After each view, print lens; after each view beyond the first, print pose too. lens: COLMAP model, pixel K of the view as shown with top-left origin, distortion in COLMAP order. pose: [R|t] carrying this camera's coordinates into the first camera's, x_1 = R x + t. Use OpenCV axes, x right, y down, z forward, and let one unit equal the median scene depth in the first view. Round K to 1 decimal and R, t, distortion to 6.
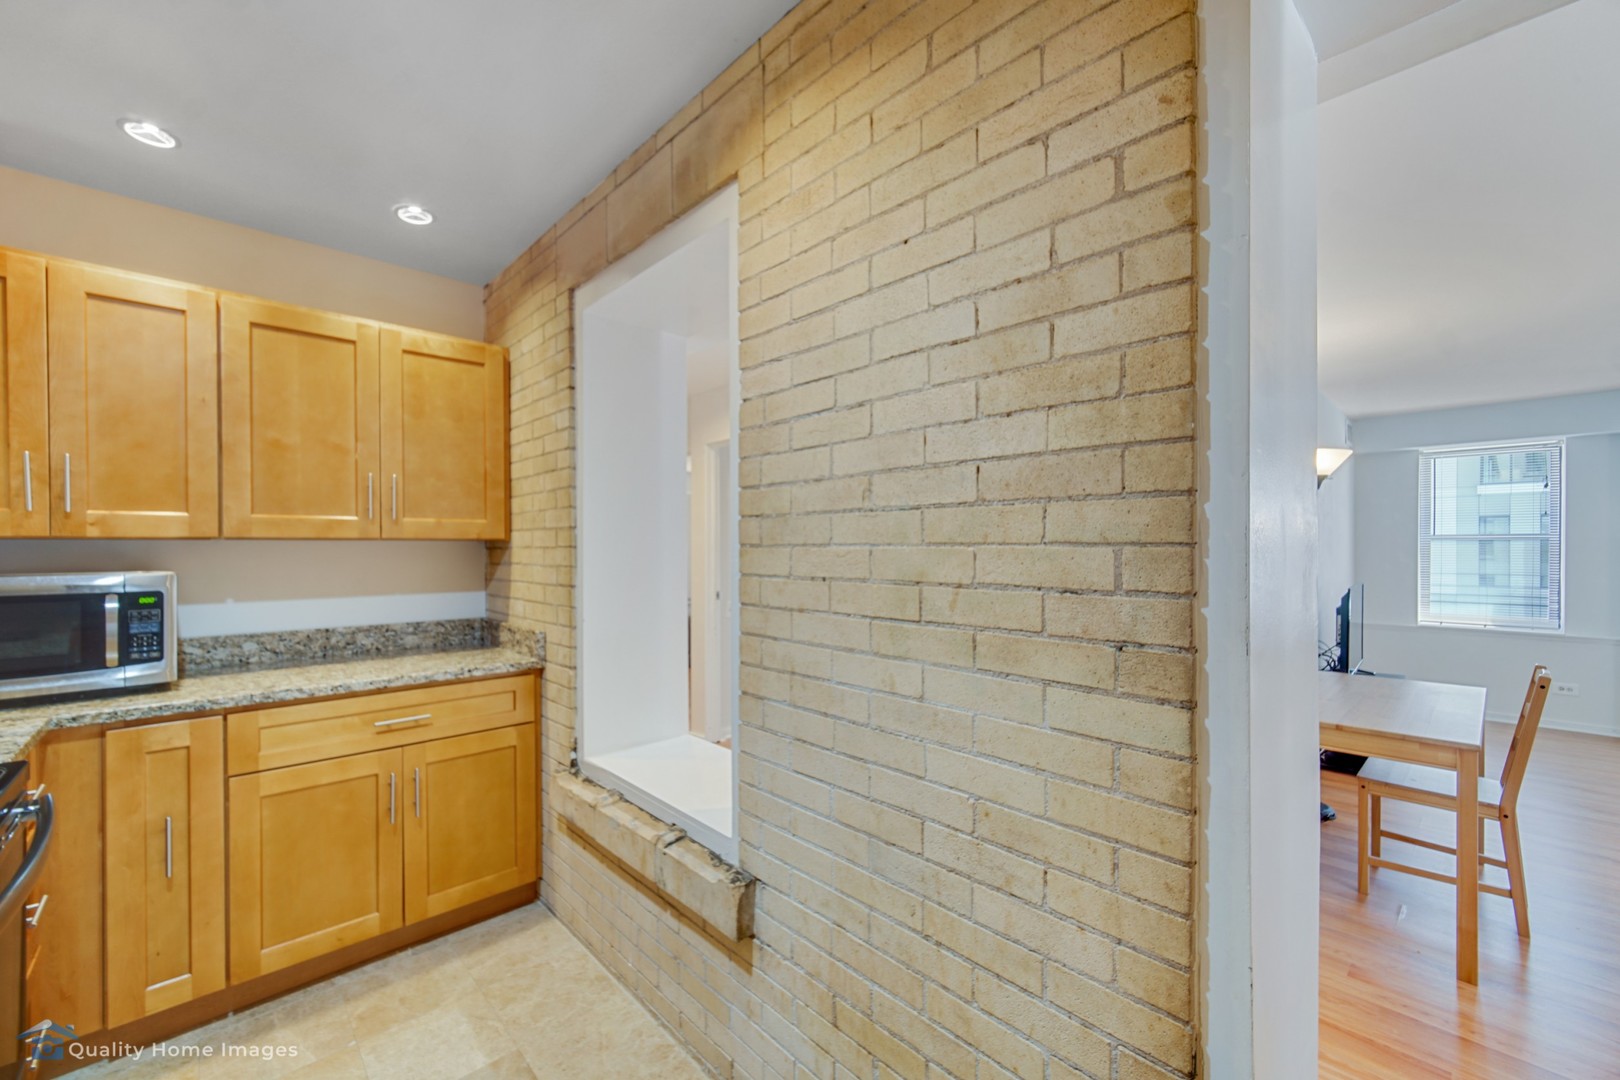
lens RADIAL K [[645.3, 0, 783.7], [0, 645.3, 553.7], [0, 0, 1]] dist [0.018007, -0.003091]
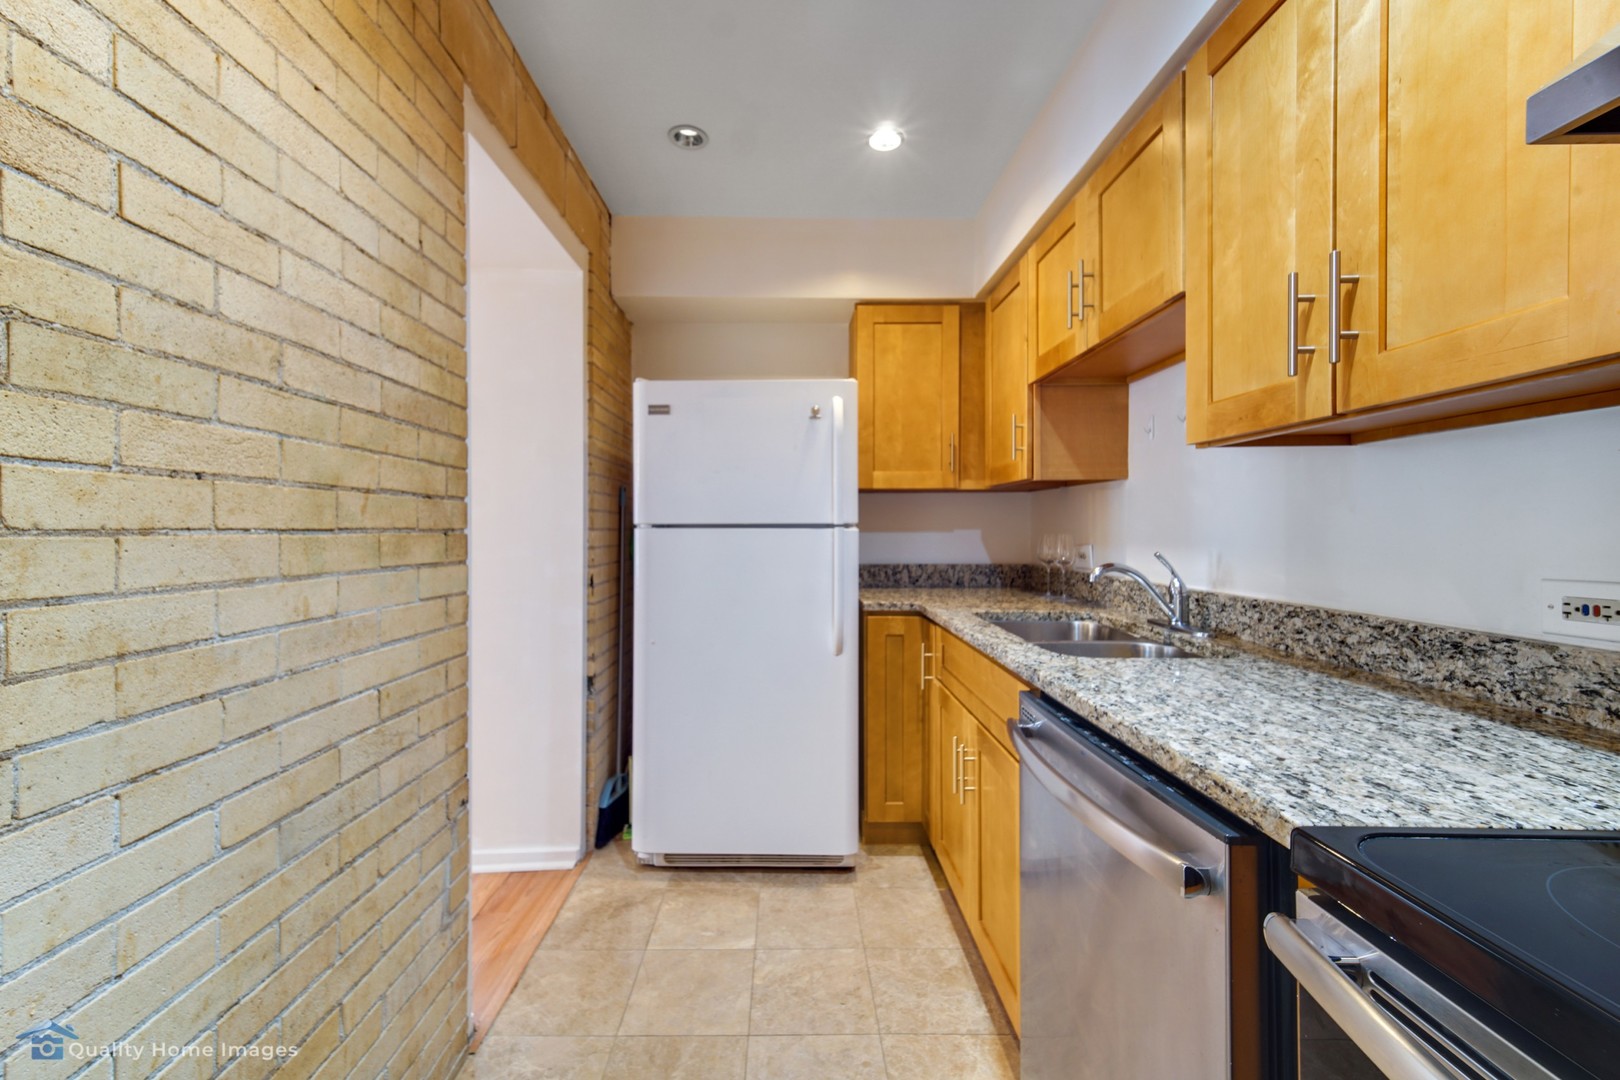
lens RADIAL K [[645.3, 0, 789.4], [0, 645.3, 534.2], [0, 0, 1]] dist [0.018007, -0.003091]
pose [[-0.739450, -0.002264, 0.673207, -0.579815], [0.007247, 0.999910, 0.011323, 0.070056], [-0.673172, 0.013252, -0.739367, 0.826173]]
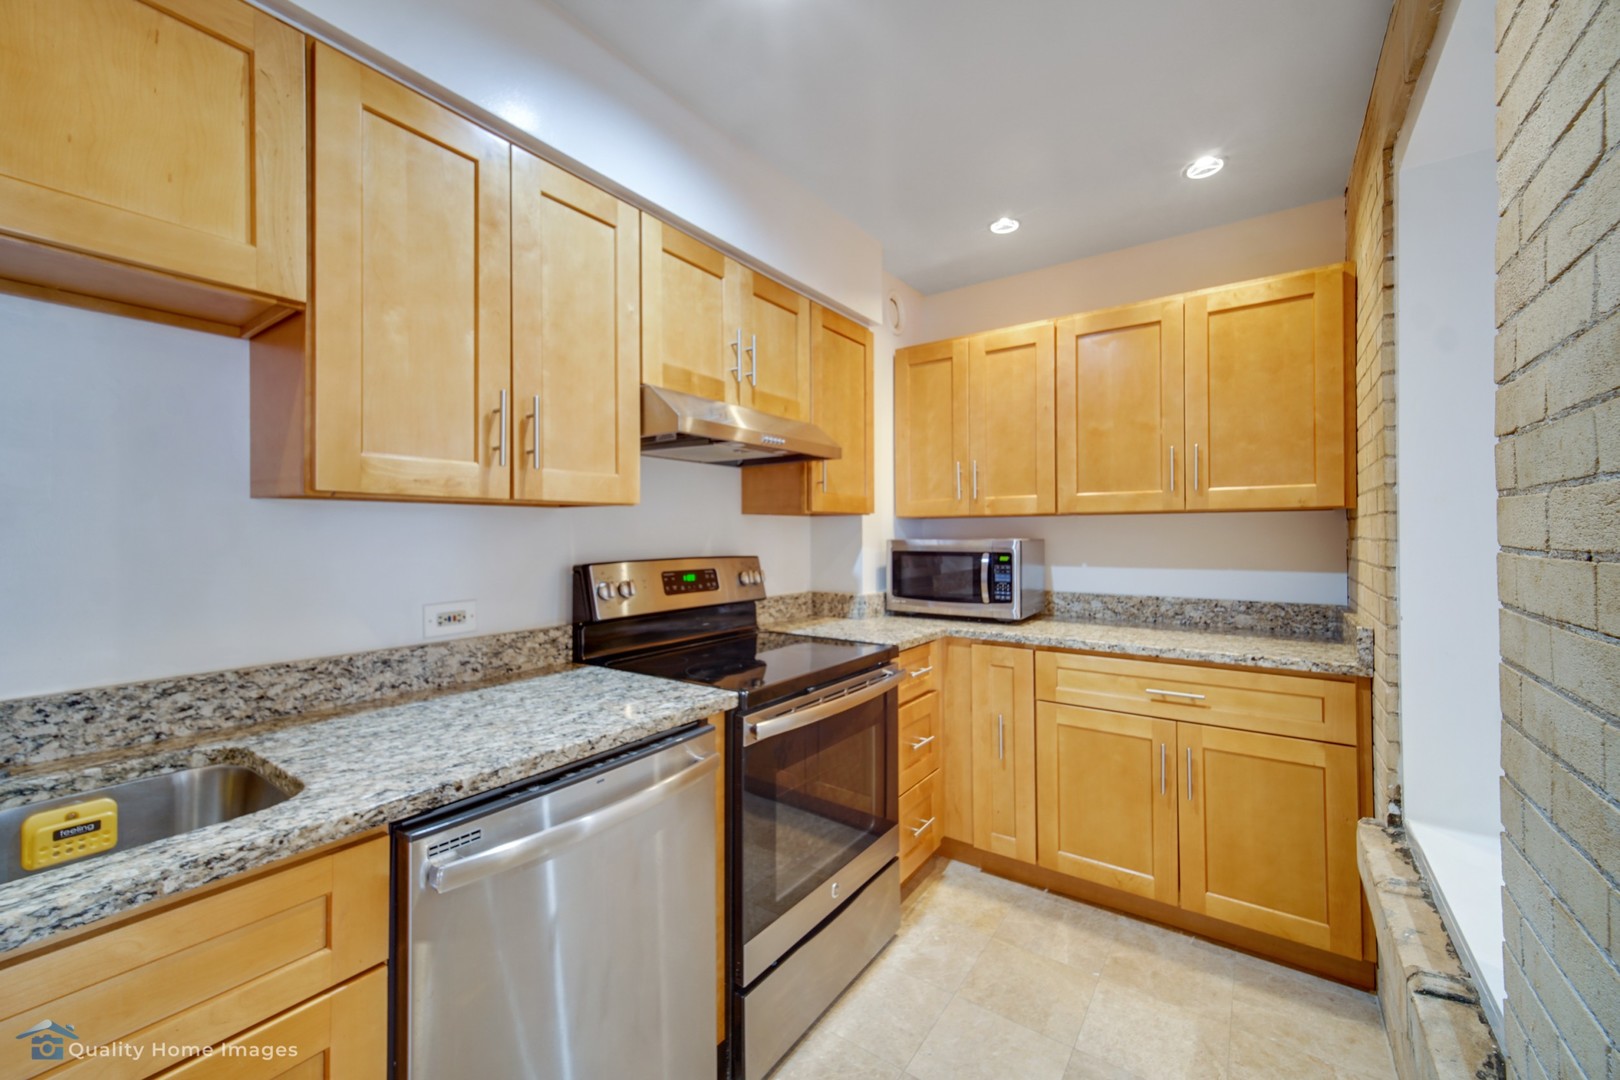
lens RADIAL K [[645.3, 0, 808.4], [0, 645.3, 529.9], [0, 0, 1]] dist [0.018007, -0.003091]
pose [[0.226207, -0.004550, -0.974069, 0.295271], [-0.004240, 0.999975, -0.005656, 0.020345], [0.974070, 0.005409, 0.226182, 0.291210]]
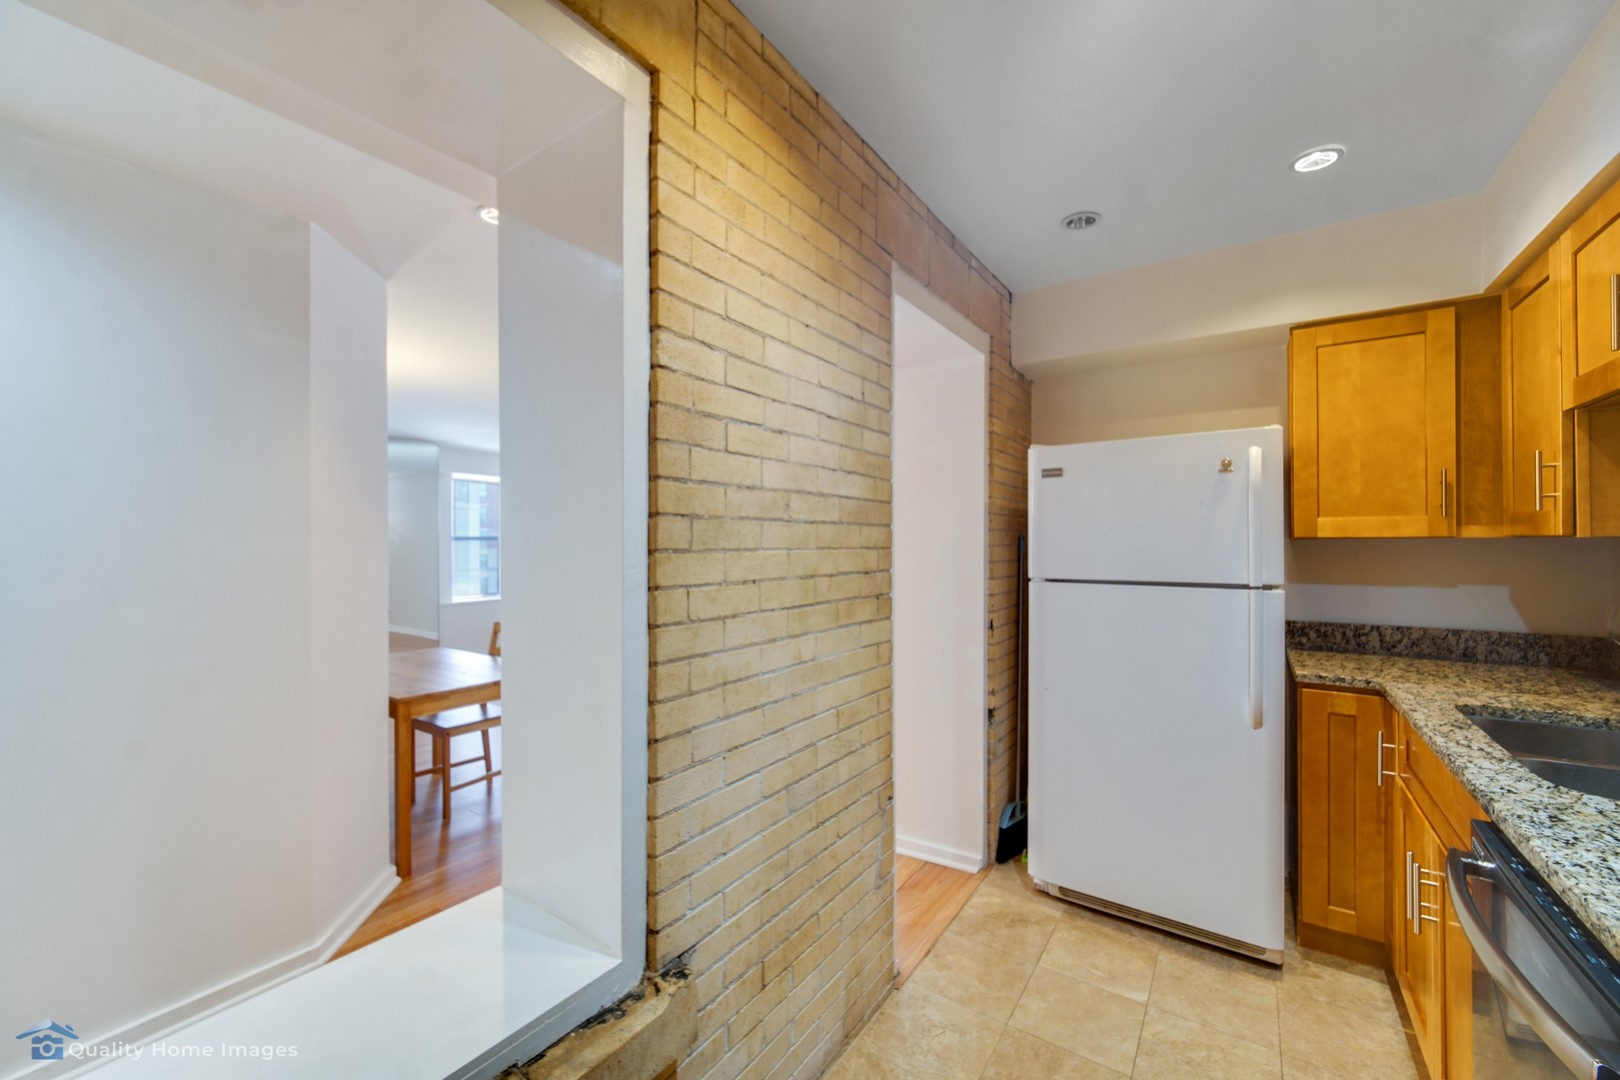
lens RADIAL K [[645.3, 0, 802.0], [0, 645.3, 542.1], [0, 0, 1]] dist [0.018007, -0.003091]
pose [[-0.224103, 0.003782, 0.974558, -0.759821], [0.009982, 0.999949, -0.001586, -0.017681], [-0.974514, 0.009372, -0.224129, 0.887276]]
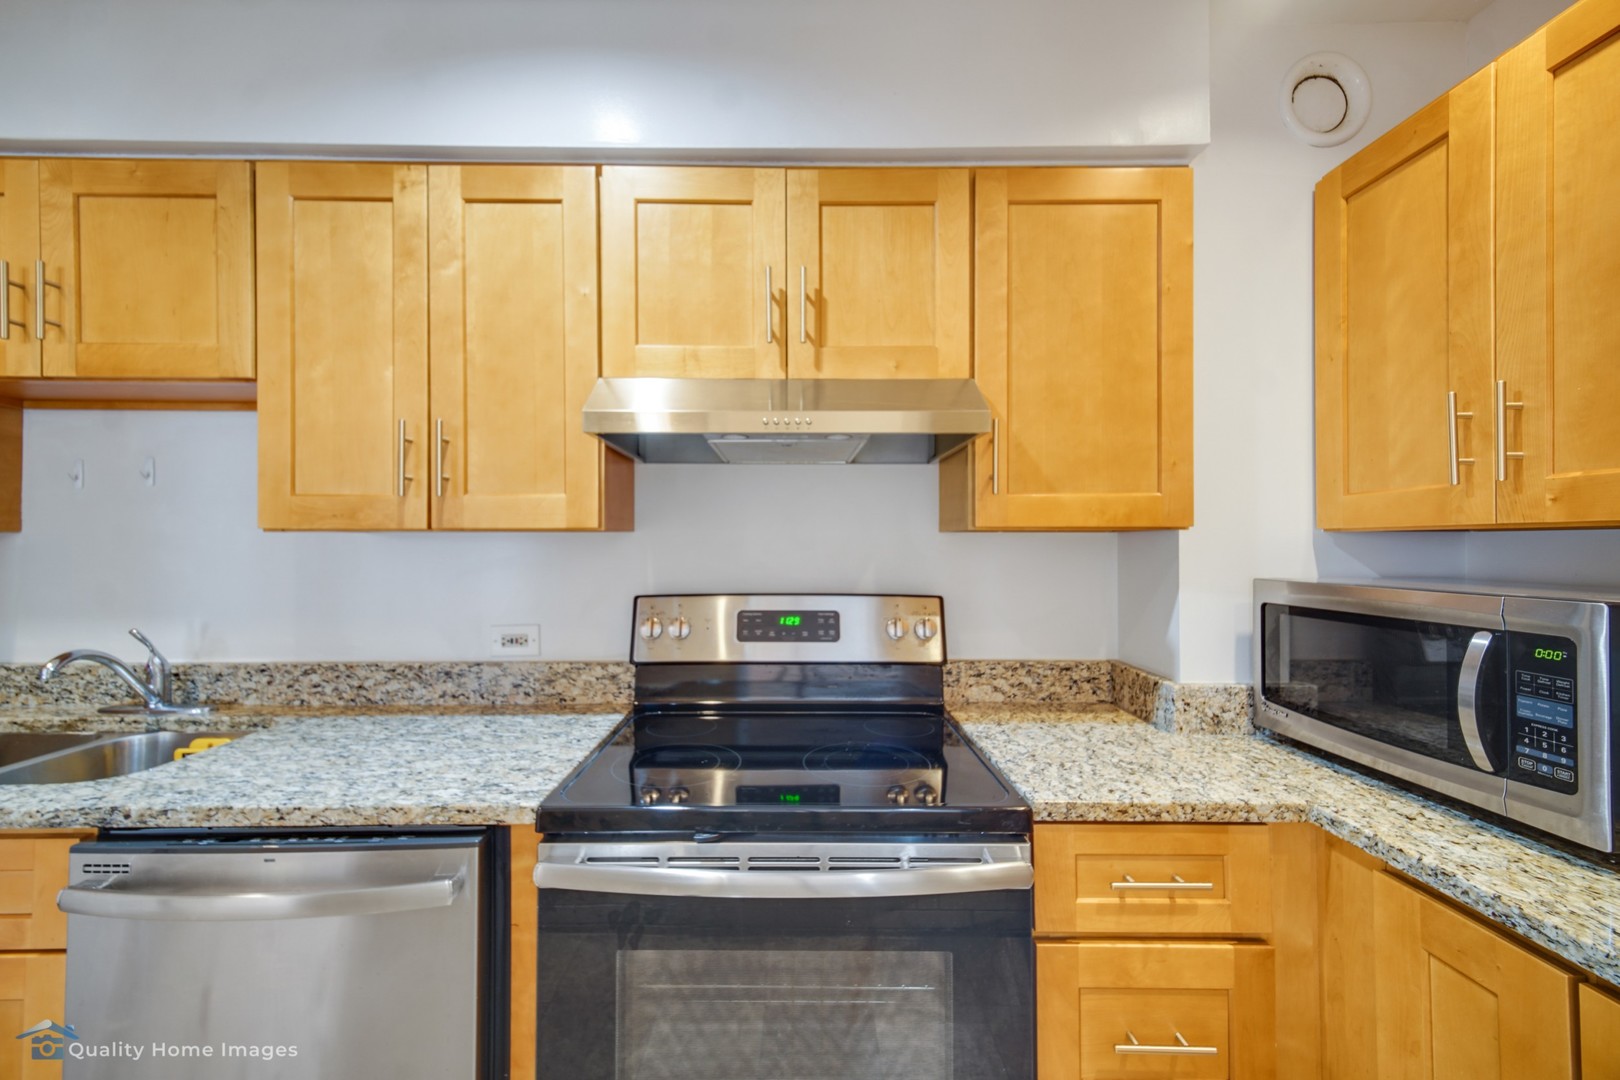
lens RADIAL K [[645.3, 0, 802.9], [0, 645.3, 534.7], [0, 0, 1]] dist [0.018007, -0.003091]
pose [[-0.665576, -0.007622, -0.746291, -0.271107], [-0.004583, 0.999971, -0.006125, -0.010327], [0.746316, -0.000656, -0.665591, 0.957981]]
